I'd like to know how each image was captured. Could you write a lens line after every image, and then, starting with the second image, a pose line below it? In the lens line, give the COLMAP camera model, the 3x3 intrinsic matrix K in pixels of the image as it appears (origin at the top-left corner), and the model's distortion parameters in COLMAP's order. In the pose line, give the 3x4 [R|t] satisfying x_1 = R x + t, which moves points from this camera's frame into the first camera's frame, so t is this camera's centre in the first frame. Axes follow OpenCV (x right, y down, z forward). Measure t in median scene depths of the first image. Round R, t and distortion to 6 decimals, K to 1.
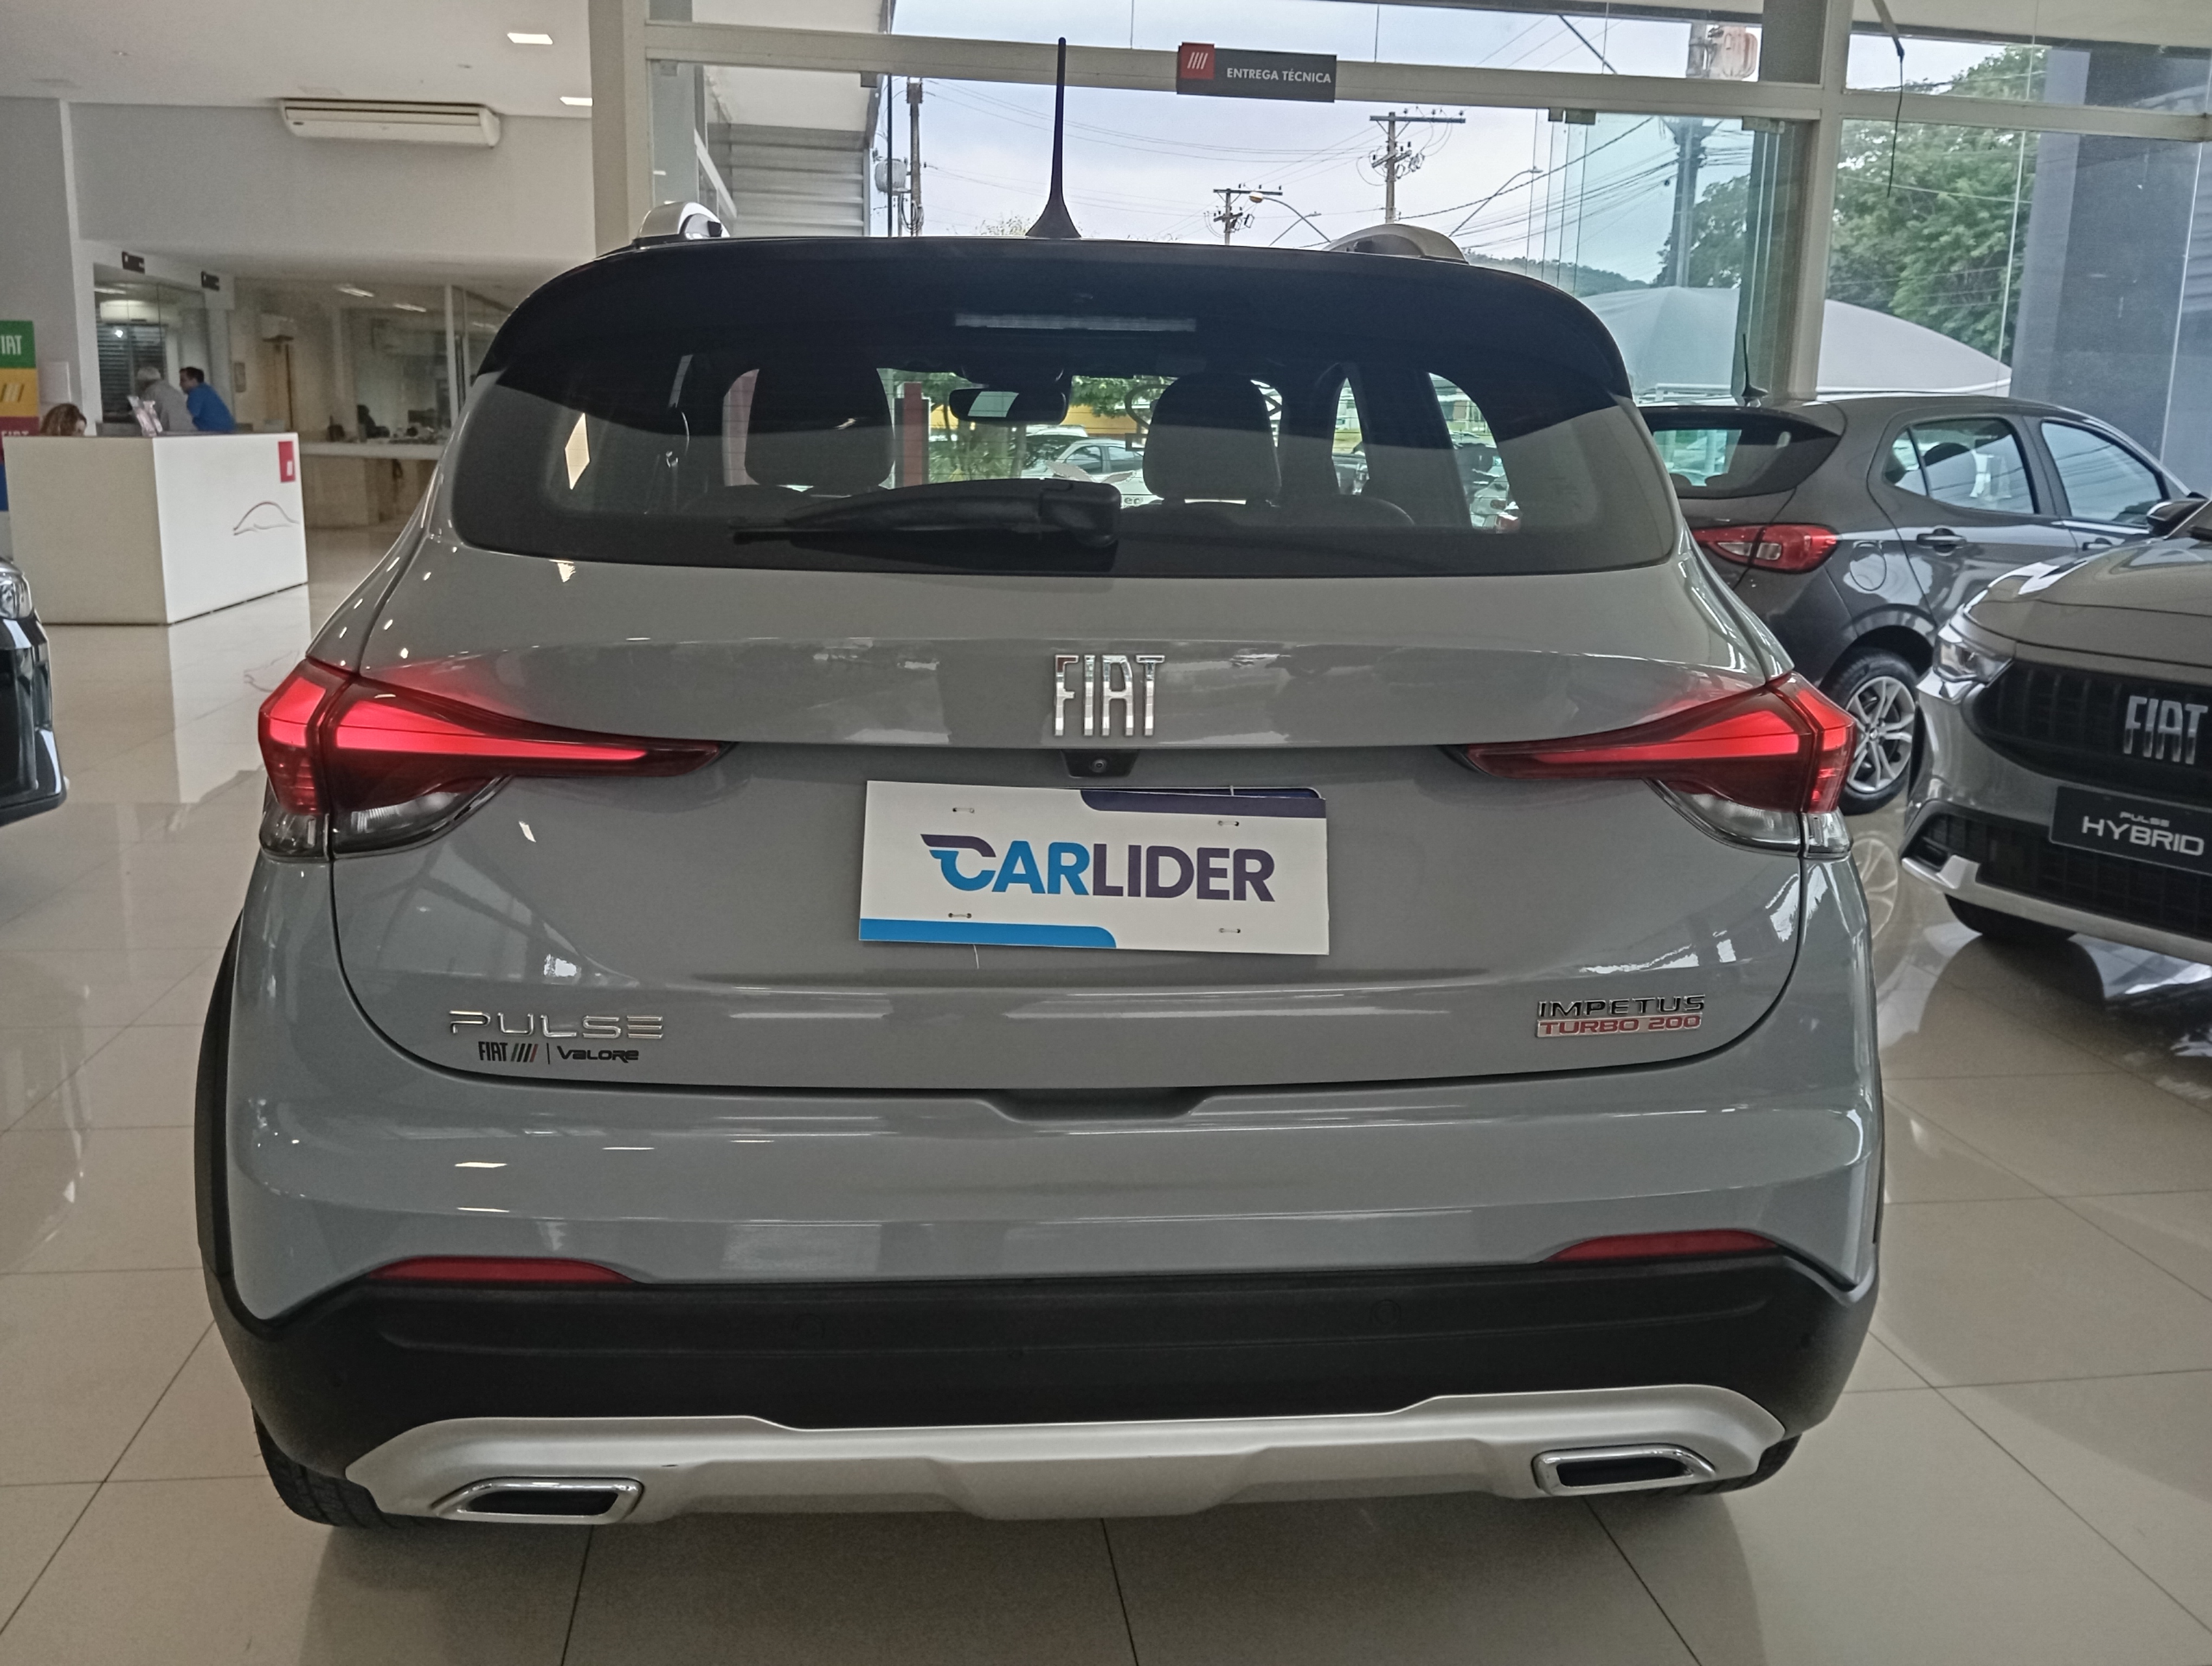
lens RADIAL K [[1830.9, 0, 1062.1], [0, 1830.9, 804.7], [0, 0, 1]] dist [0.060637, -0.109525]
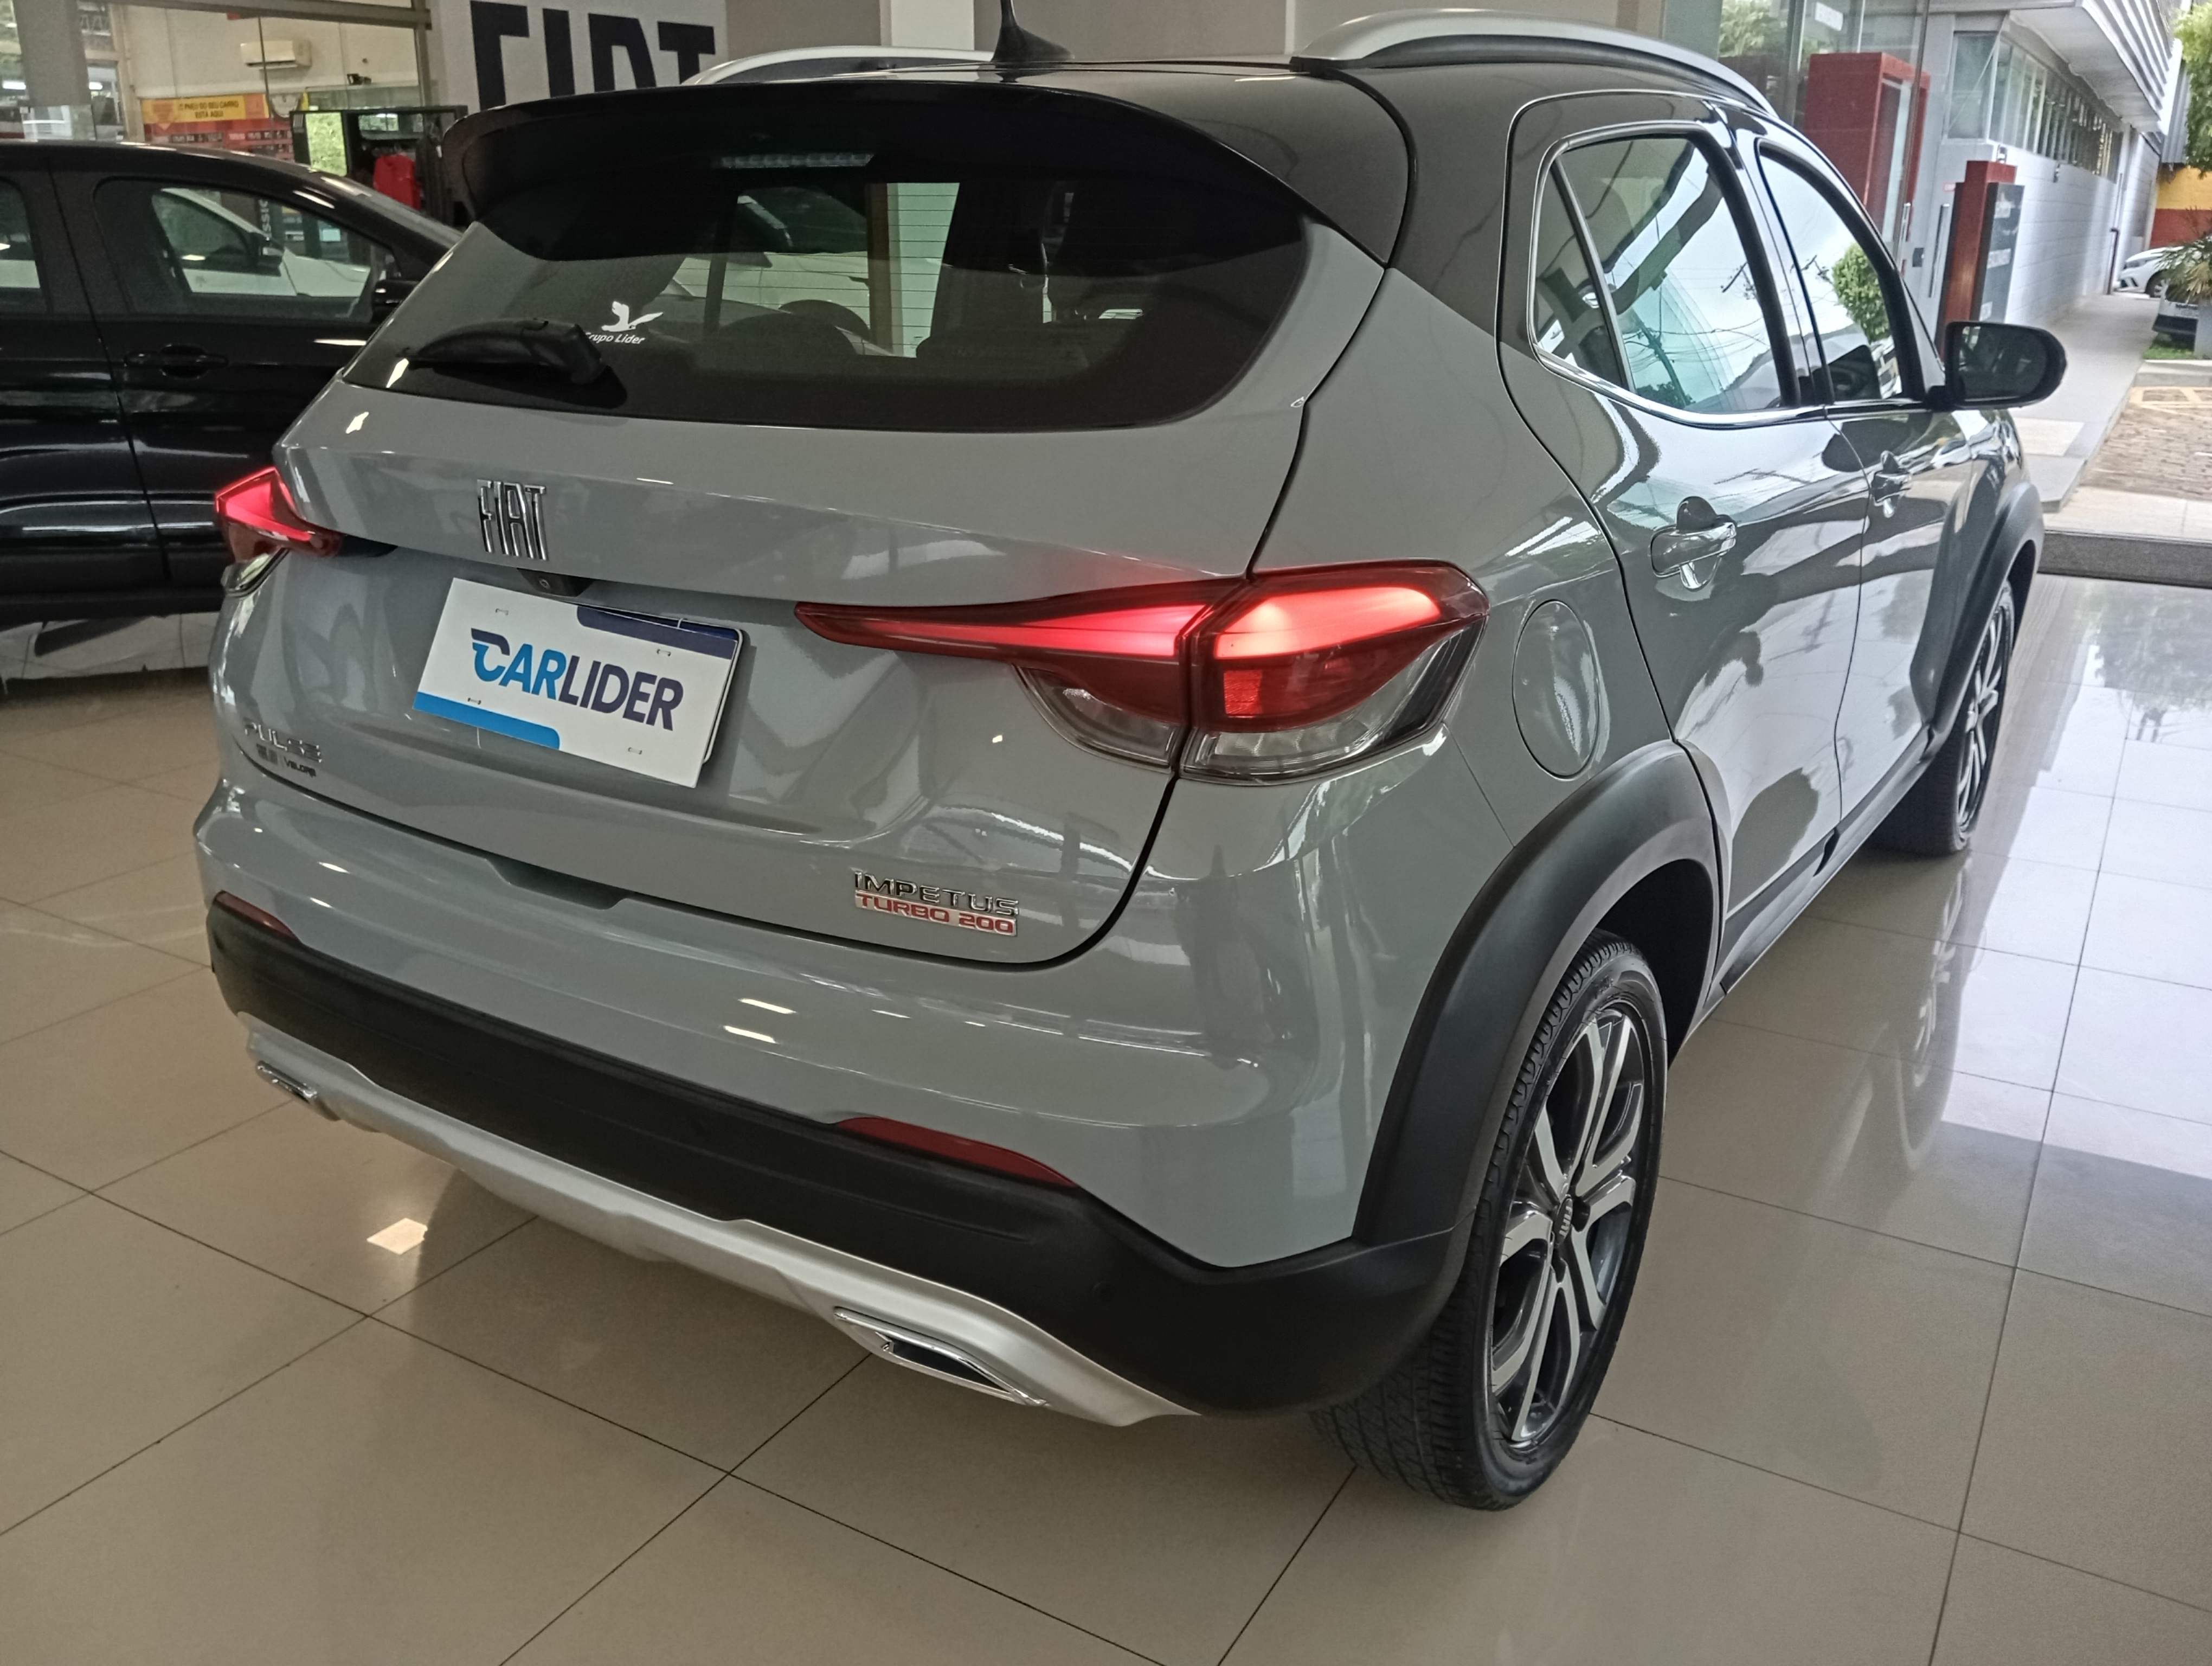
lens RADIAL K [[1830.9, 0, 1104.1], [0, 1830.9, 826.5], [0, 0, 1]] dist [0.060637, -0.109525]
pose [[0.786066, 0.180705, -0.591139, 0.951898], [-0.104035, 0.981349, 0.161648, -0.090835], [0.609325, -0.065567, 0.790205, 0.308843]]
